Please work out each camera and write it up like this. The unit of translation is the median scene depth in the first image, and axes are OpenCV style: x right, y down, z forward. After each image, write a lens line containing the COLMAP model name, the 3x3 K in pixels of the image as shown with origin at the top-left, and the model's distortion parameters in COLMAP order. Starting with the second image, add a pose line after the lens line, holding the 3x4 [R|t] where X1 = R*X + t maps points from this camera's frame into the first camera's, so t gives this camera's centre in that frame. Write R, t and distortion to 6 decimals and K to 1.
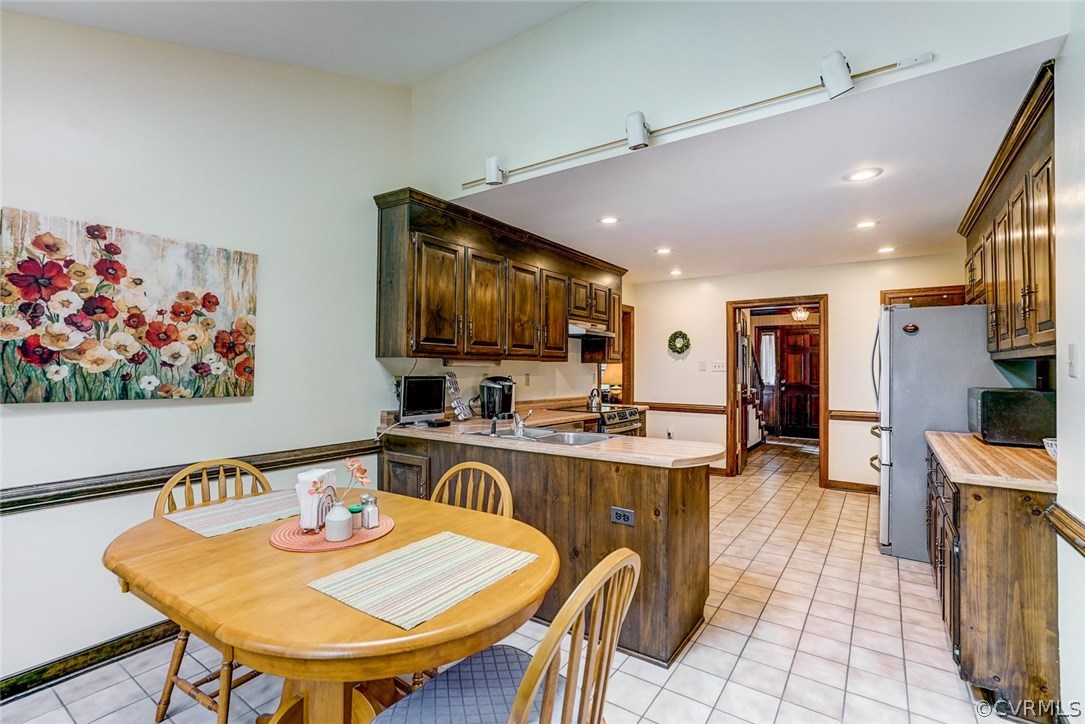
lens RADIAL K [[496.7, 0, 542.7], [0, 496.7, 361.3], [0, 0, 1]] dist [-0.012995, 0.000374]
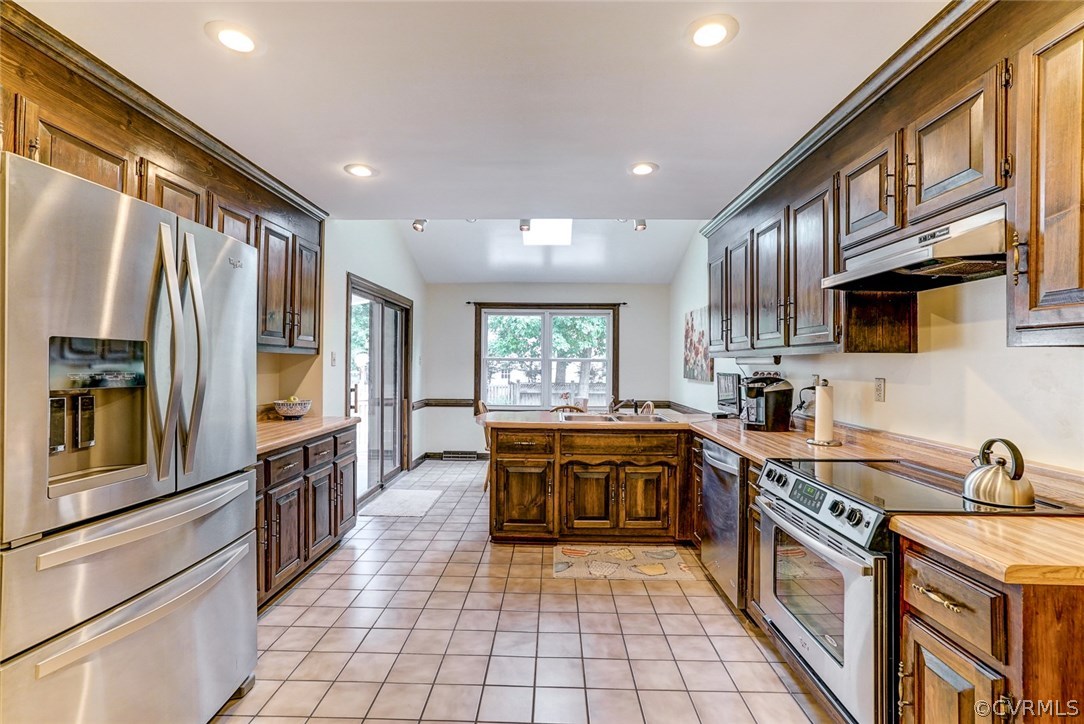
lens RADIAL K [[496.2, 0, 540.7], [0, 496.2, 362.8], [0, 0, 1]] dist [-0.012995, 0.000374]
pose [[-0.835338, -0.007801, -0.549681, 0.982965], [0.004192, 0.999780, -0.020559, 0.037328], [0.549721, -0.019477, -0.835121, 2.258715]]
